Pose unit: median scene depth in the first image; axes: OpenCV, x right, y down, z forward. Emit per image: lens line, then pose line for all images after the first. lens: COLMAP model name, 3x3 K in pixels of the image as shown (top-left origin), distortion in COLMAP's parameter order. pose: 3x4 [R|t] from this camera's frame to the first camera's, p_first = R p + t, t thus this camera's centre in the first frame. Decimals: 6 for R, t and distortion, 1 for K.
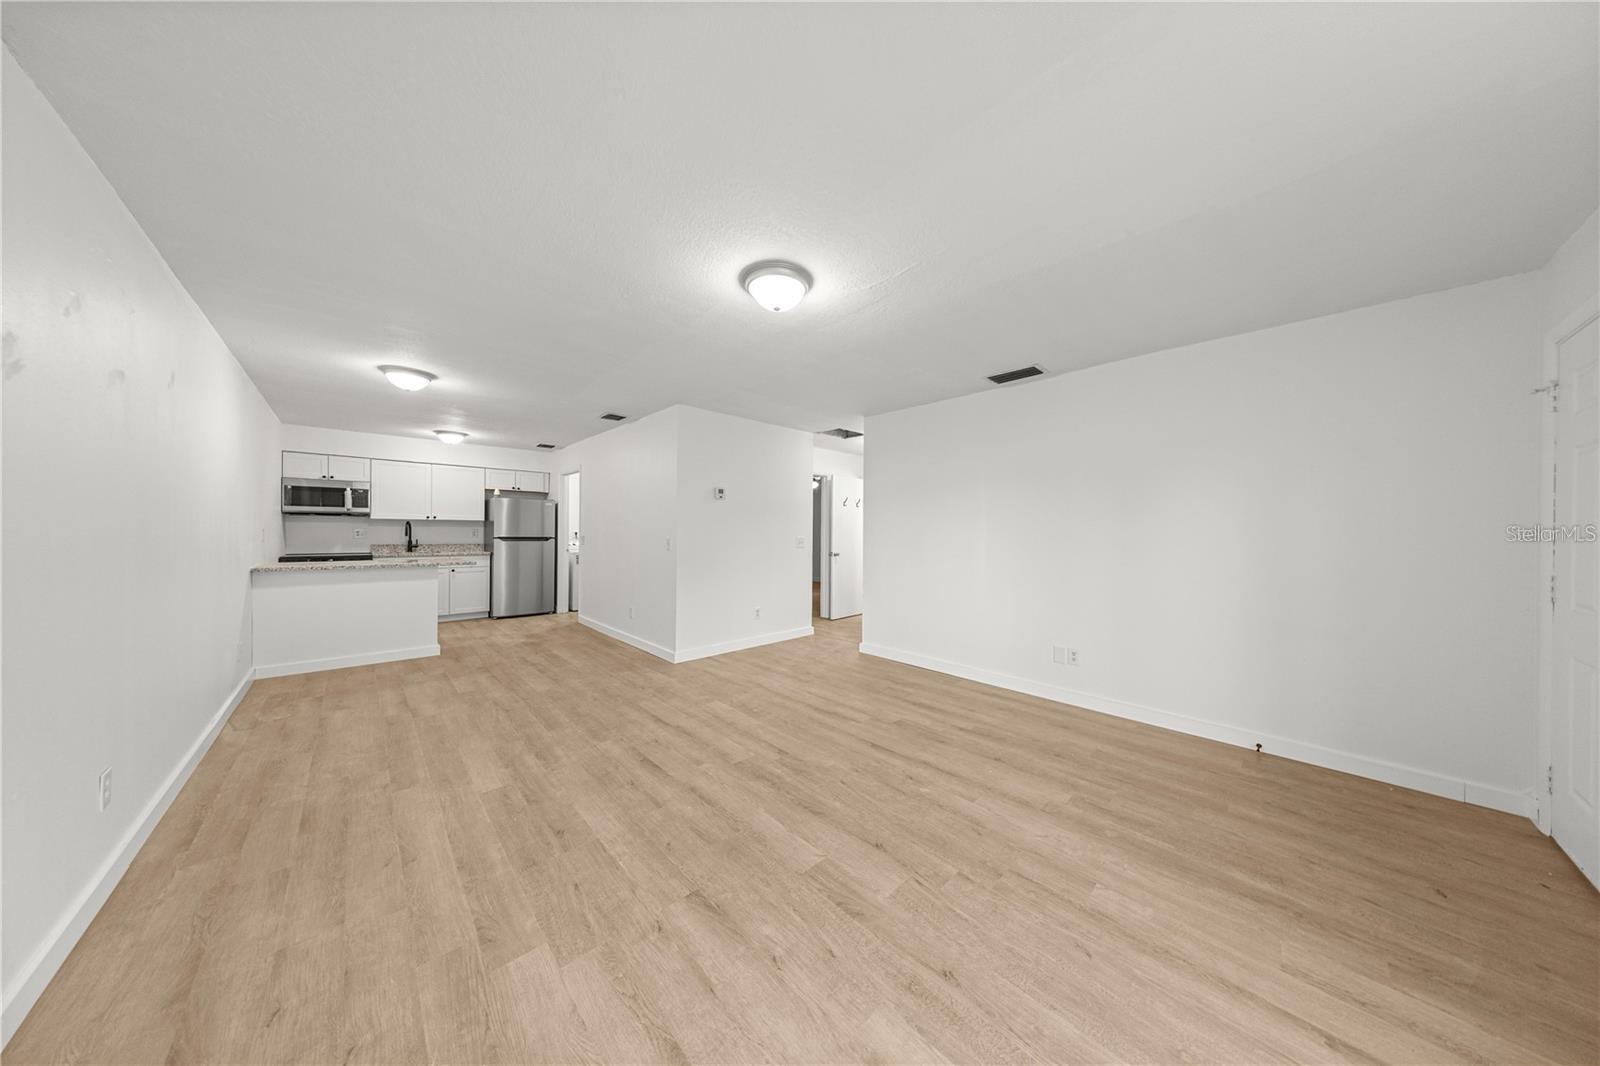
lens RADIAL K [[470.9, 0, 796.4], [0, 470.9, 532.8], [0, 0, 1]] dist [0.005198, -0.000691]
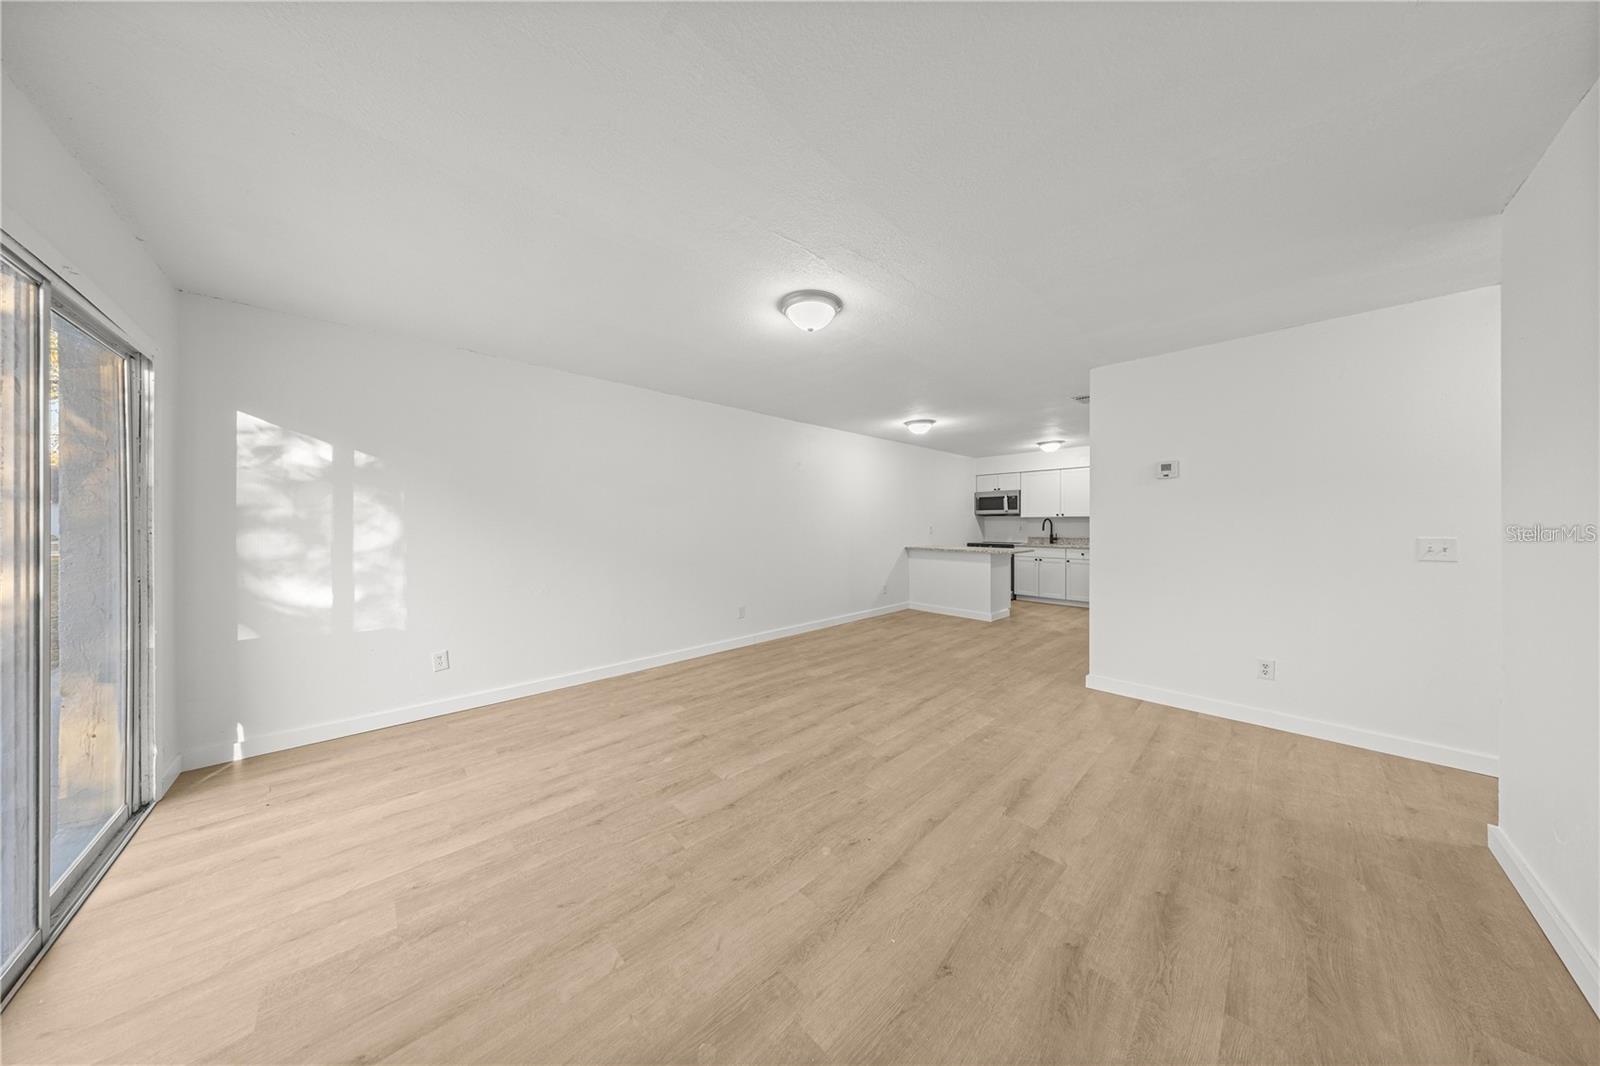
lens RADIAL K [[470.9, 0, 805.3], [0, 470.9, 527.4], [0, 0, 1]] dist [0.005198, -0.000691]
pose [[0.014112, 0.001078, -0.999900, 0.674957], [-0.007115, 0.999974, 0.000978, 0.002809], [0.999875, 0.007101, 0.014120, 0.605630]]
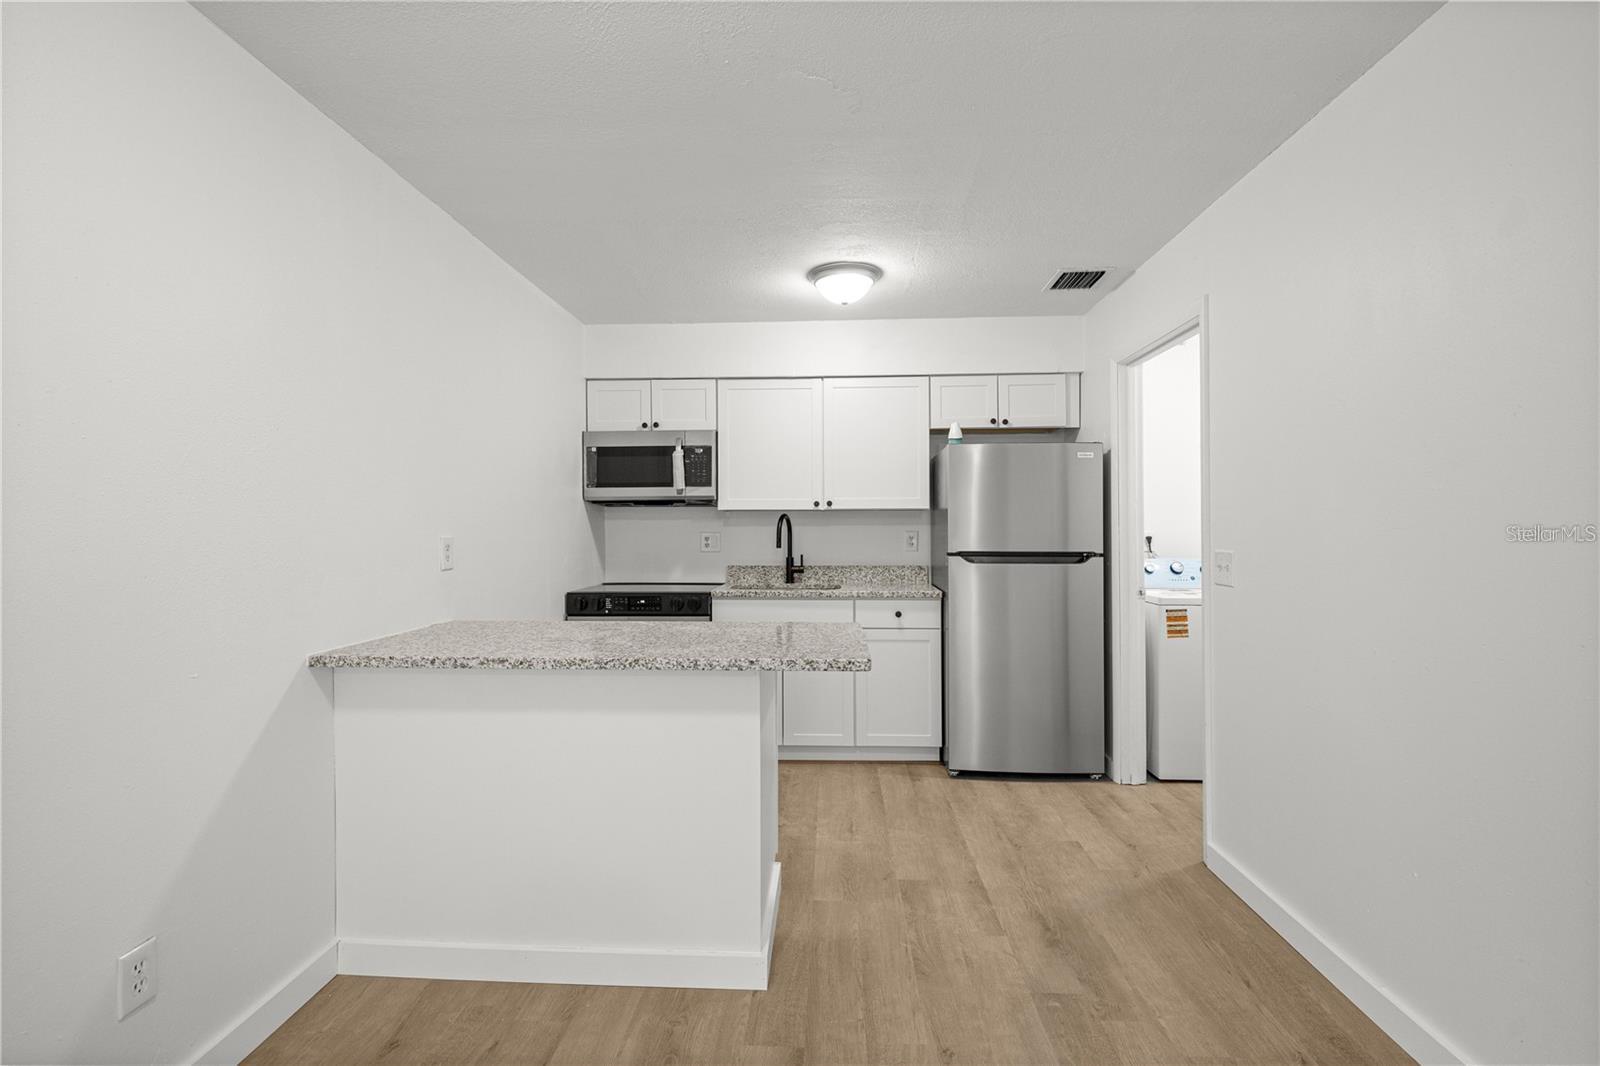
lens RADIAL K [[725.2, 0, 799.8], [0, 725.2, 522.4], [0, 0, 1]] dist [-0.005045, -0.000146]
pose [[0.697034, -0.016175, -0.716856, -0.554784], [0.006390, 0.999846, -0.016347, -0.009582], [0.717010, 0.006814, 0.697030, 0.918462]]
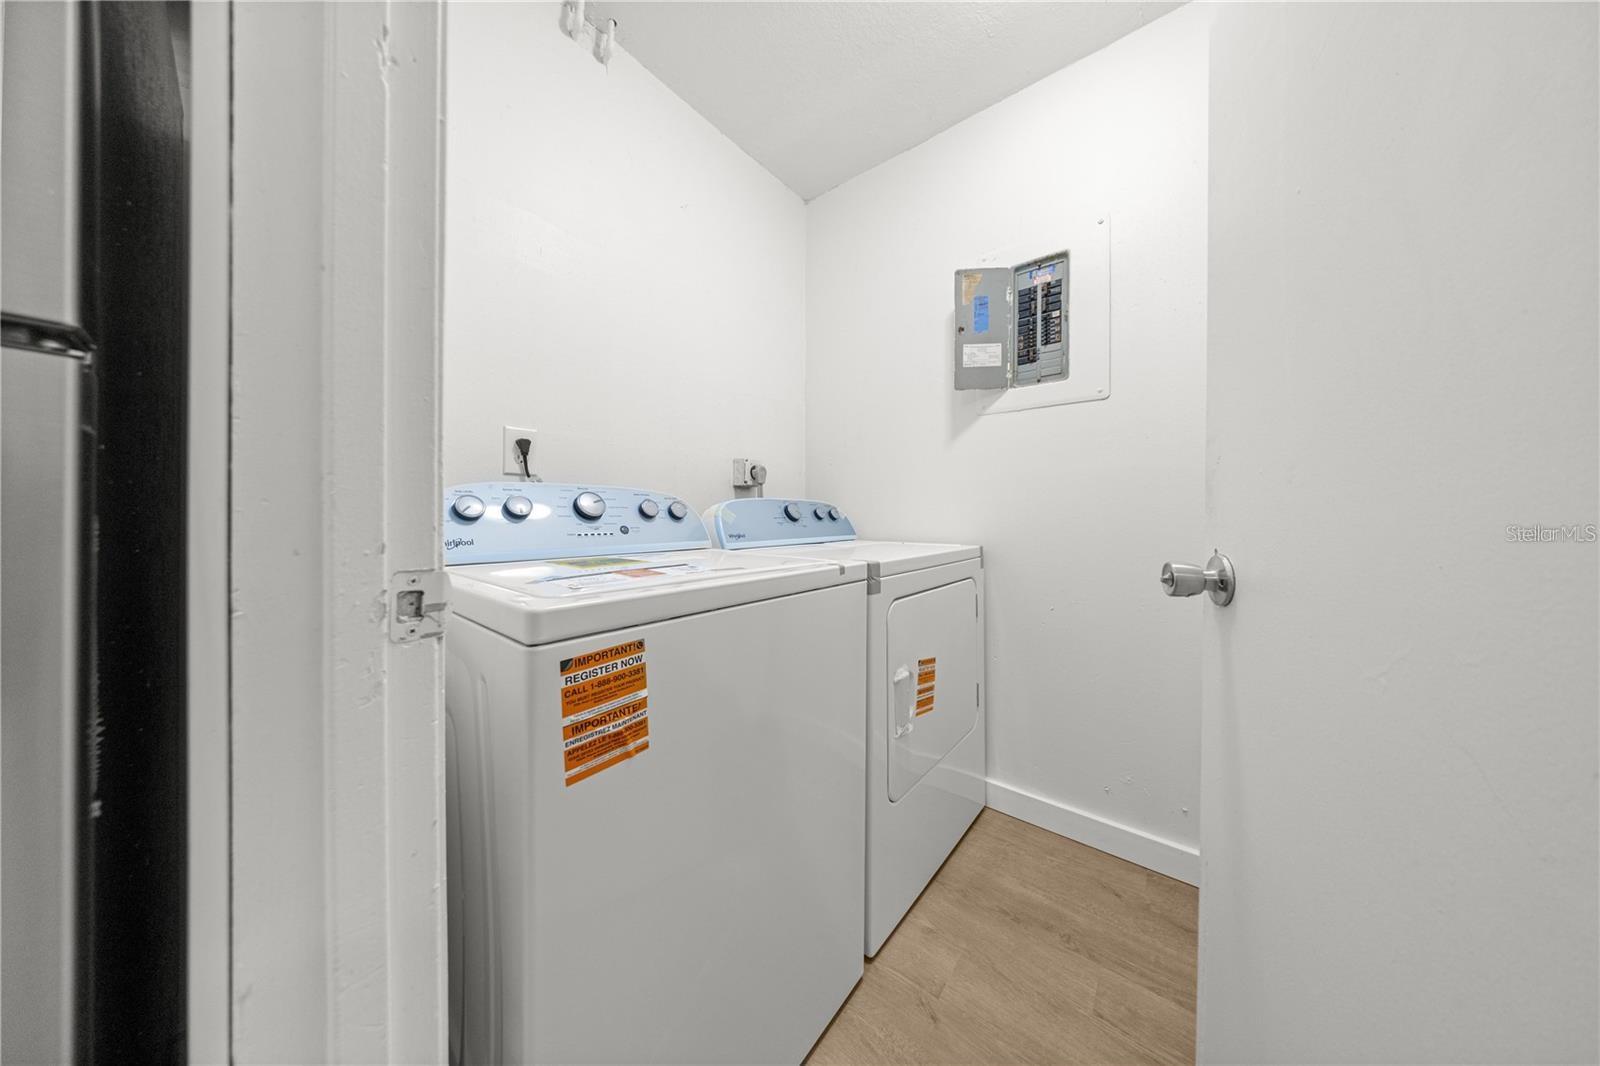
lens RADIAL K [[470.9, 0, 794.9], [0, 470.9, 518.4], [0, 0, 1]] dist [0.005198, -0.000691]
pose [[0.991805, 0.002161, 0.127744, -0.866944], [-0.002186, 0.999998, 0.000051, 0.054685], [-0.127744, -0.000330, 0.991807, 1.822373]]
